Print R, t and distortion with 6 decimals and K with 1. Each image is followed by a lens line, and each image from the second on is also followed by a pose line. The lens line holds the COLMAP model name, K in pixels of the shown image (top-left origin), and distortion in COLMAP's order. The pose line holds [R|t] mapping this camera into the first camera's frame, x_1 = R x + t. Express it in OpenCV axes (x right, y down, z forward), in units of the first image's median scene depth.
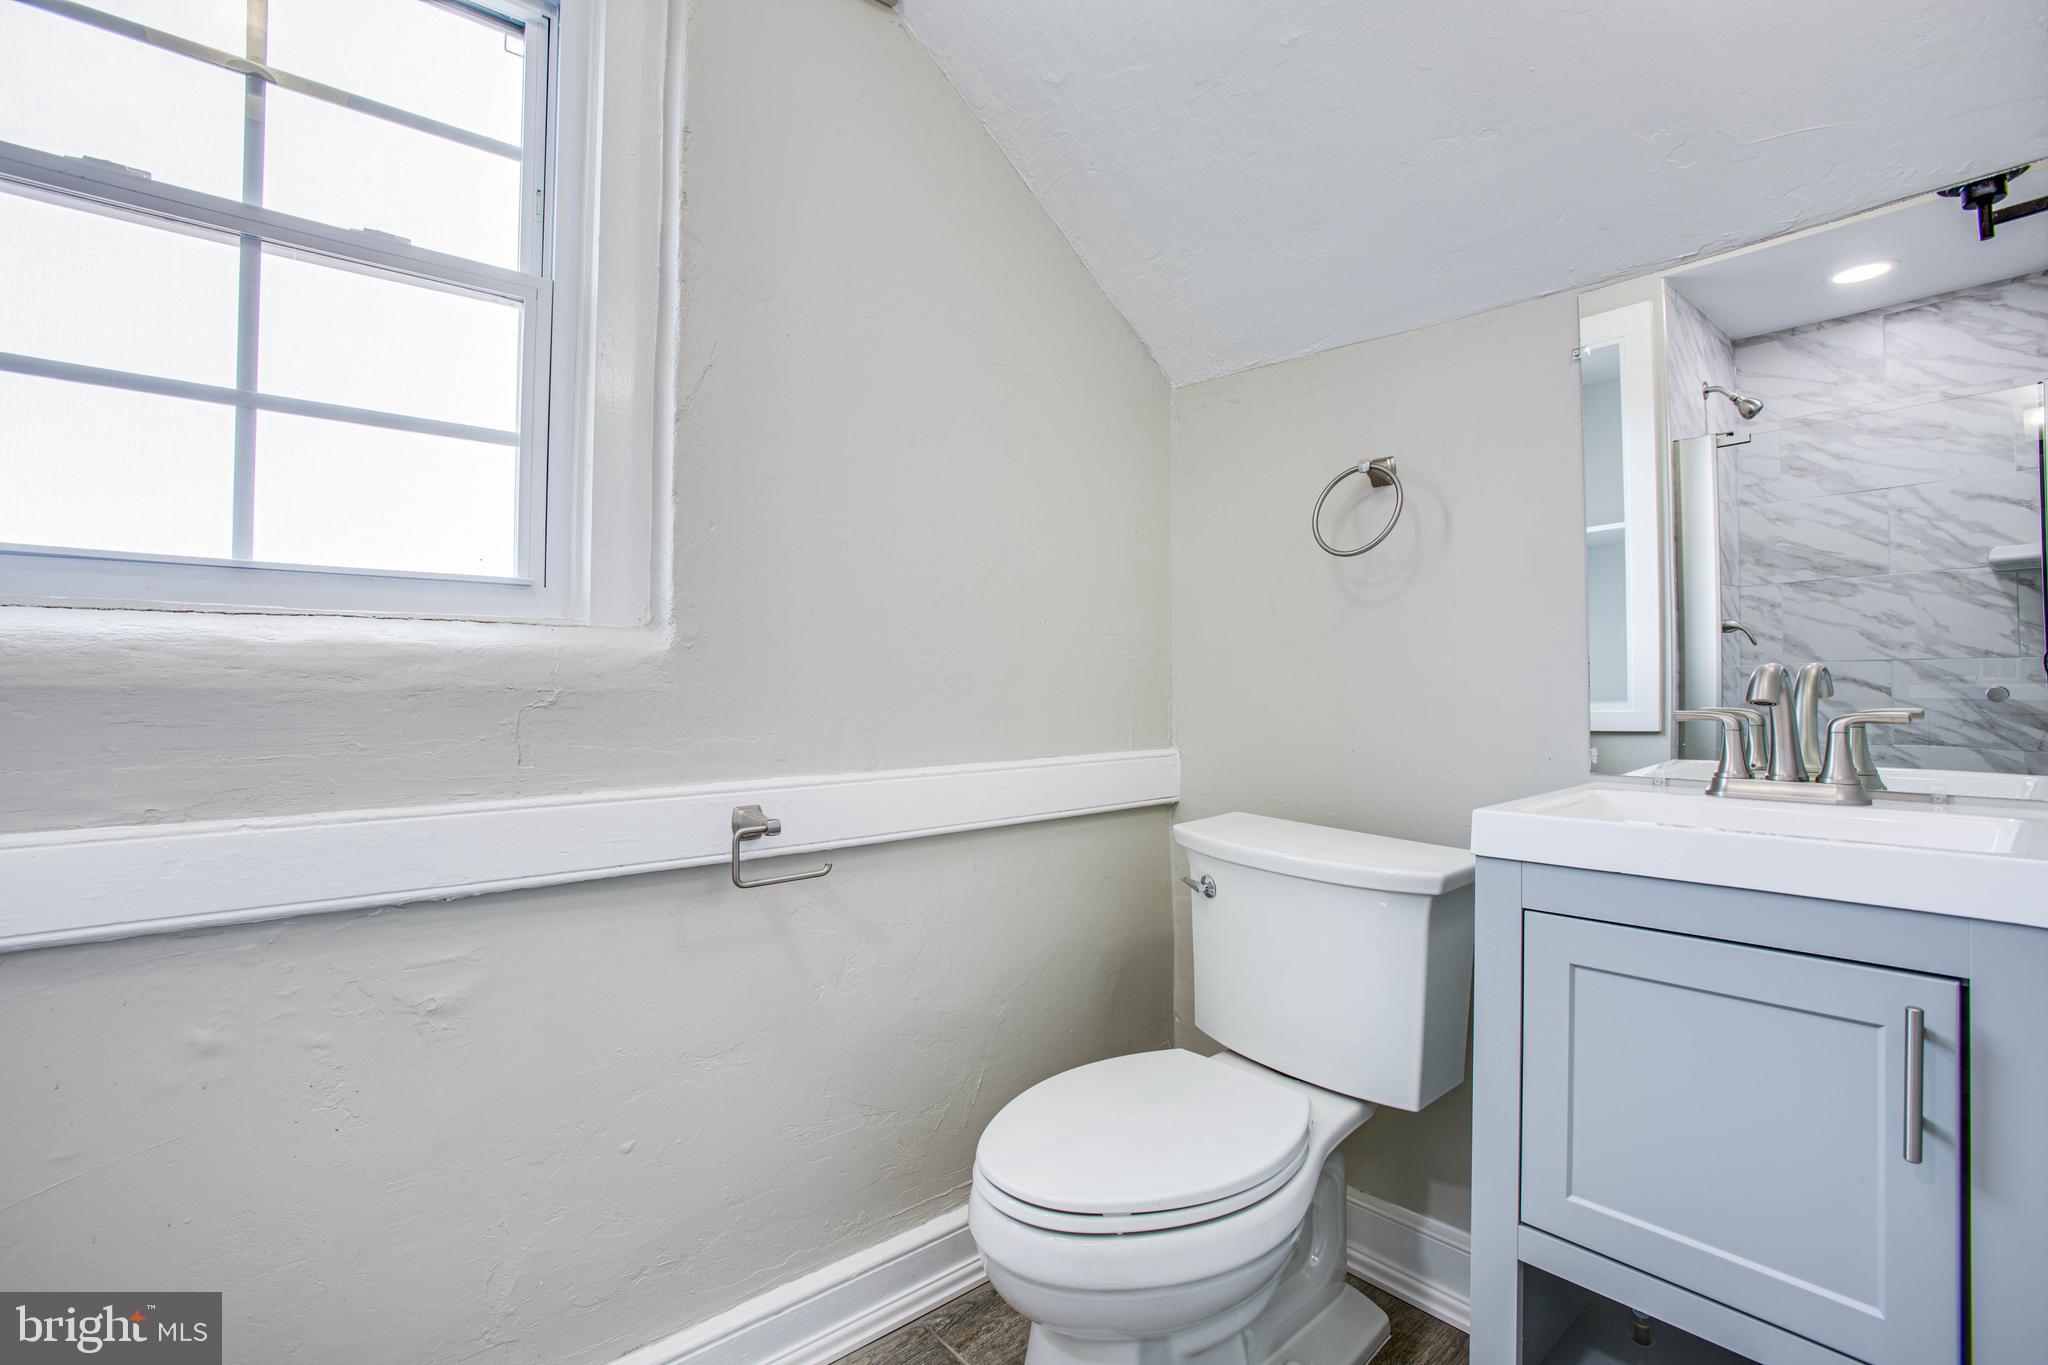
lens RADIAL K [[946.6, 0, 1031.9], [0, 946.6, 678.7], [0, 0, 1]] dist [-0.084281, 0.029220]
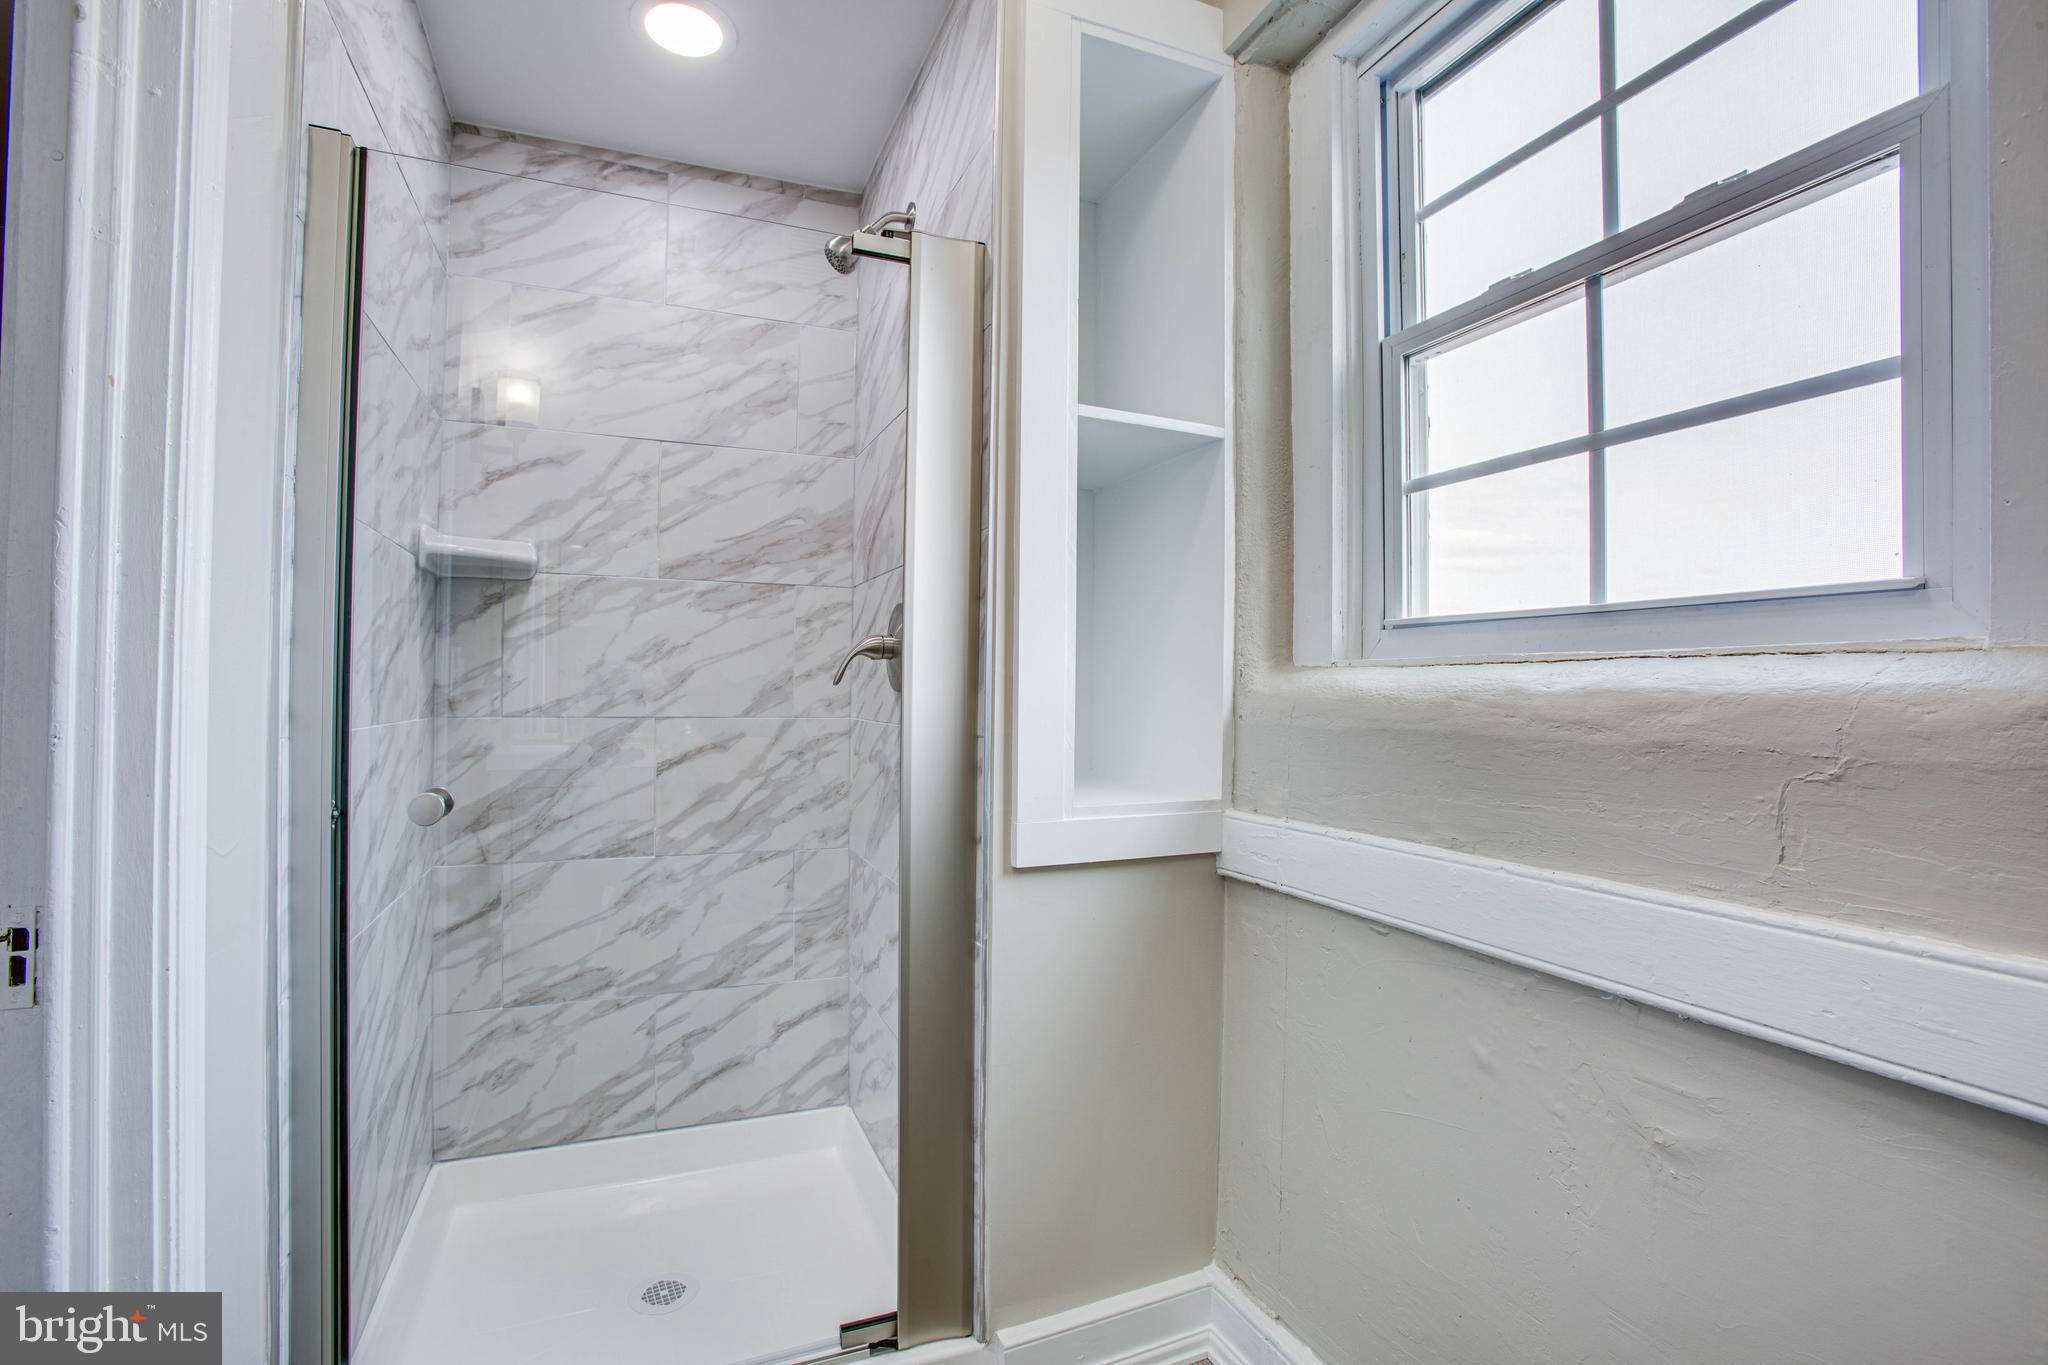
lens RADIAL K [[946.6, 0, 1031.9], [0, 946.6, 678.7], [0, 0, 1]] dist [-0.084281, 0.029220]
pose [[-0.324432, -0.009586, -0.945861, 0.282006], [0.005332, 0.999914, -0.011963, -0.041060], [0.945894, -0.008925, -0.324353, 0.736208]]
